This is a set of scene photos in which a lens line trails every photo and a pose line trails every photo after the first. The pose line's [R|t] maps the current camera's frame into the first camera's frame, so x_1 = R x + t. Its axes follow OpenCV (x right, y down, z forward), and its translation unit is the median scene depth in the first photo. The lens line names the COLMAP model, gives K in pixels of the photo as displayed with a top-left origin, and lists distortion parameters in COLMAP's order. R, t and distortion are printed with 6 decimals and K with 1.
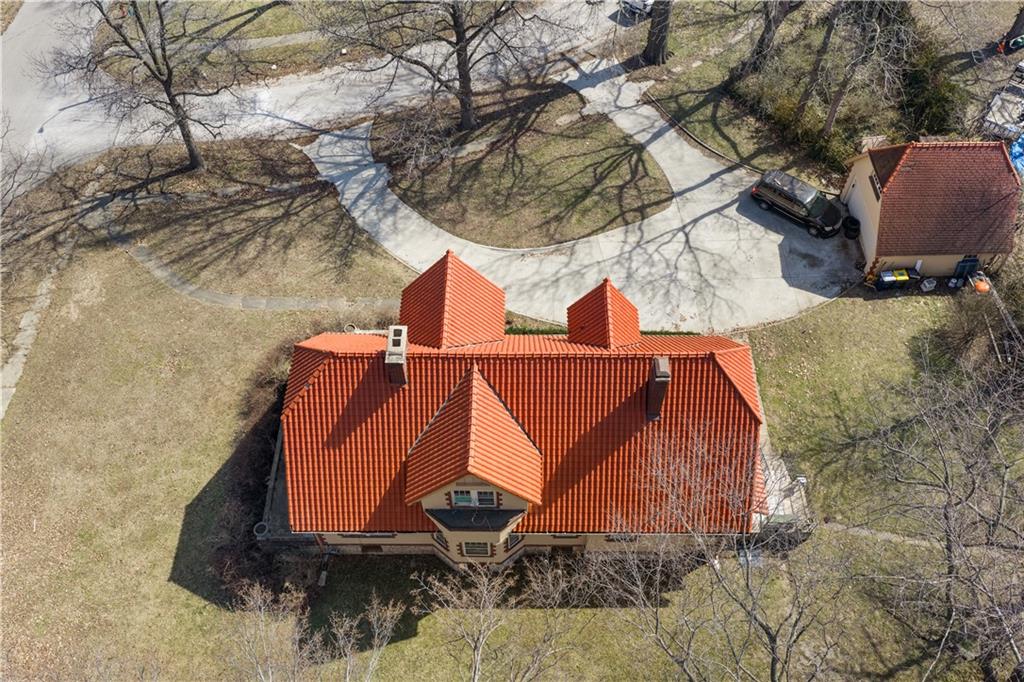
lens RADIAL K [[857.8, 0, 512.0], [0, 857.8, 341.0], [0, 0, 1]] dist [0.013242, -0.001661]
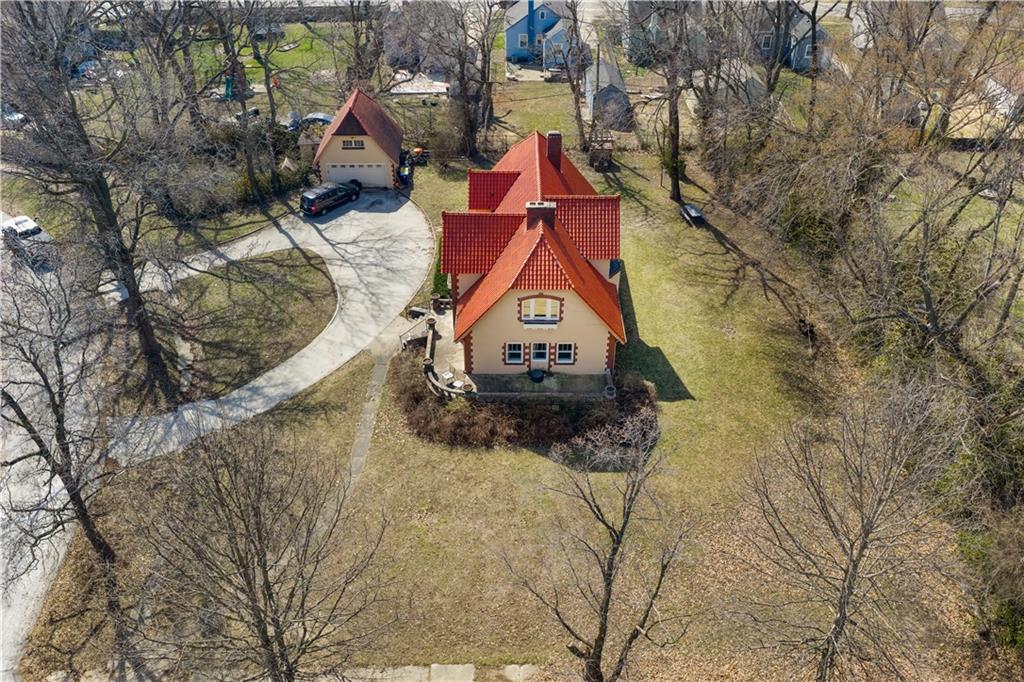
lens RADIAL K [[857.8, 0, 512.0], [0, 857.8, 341.0], [0, 0, 1]] dist [0.013242, -0.001661]
pose [[-0.006105, -0.582709, 0.812658, -0.942618], [0.818659, 0.463772, 0.338693, -0.275794], [-0.574248, 0.667358, 0.474208, 0.295301]]
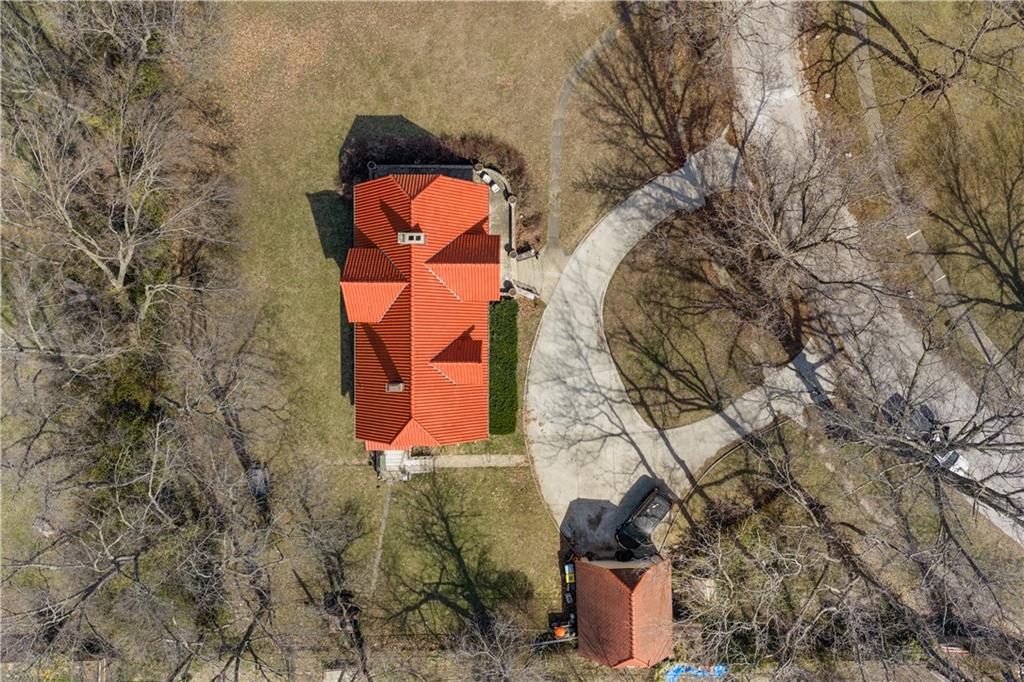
lens RADIAL K [[857.8, 0, 512.0], [0, 857.8, 341.0], [0, 0, 1]] dist [0.013242, -0.001661]
pose [[0.010240, 0.999922, 0.007209, 0.040817], [-0.824842, 0.004371, 0.565346, -0.722791], [0.565271, -0.011736, 0.824822, -0.207431]]
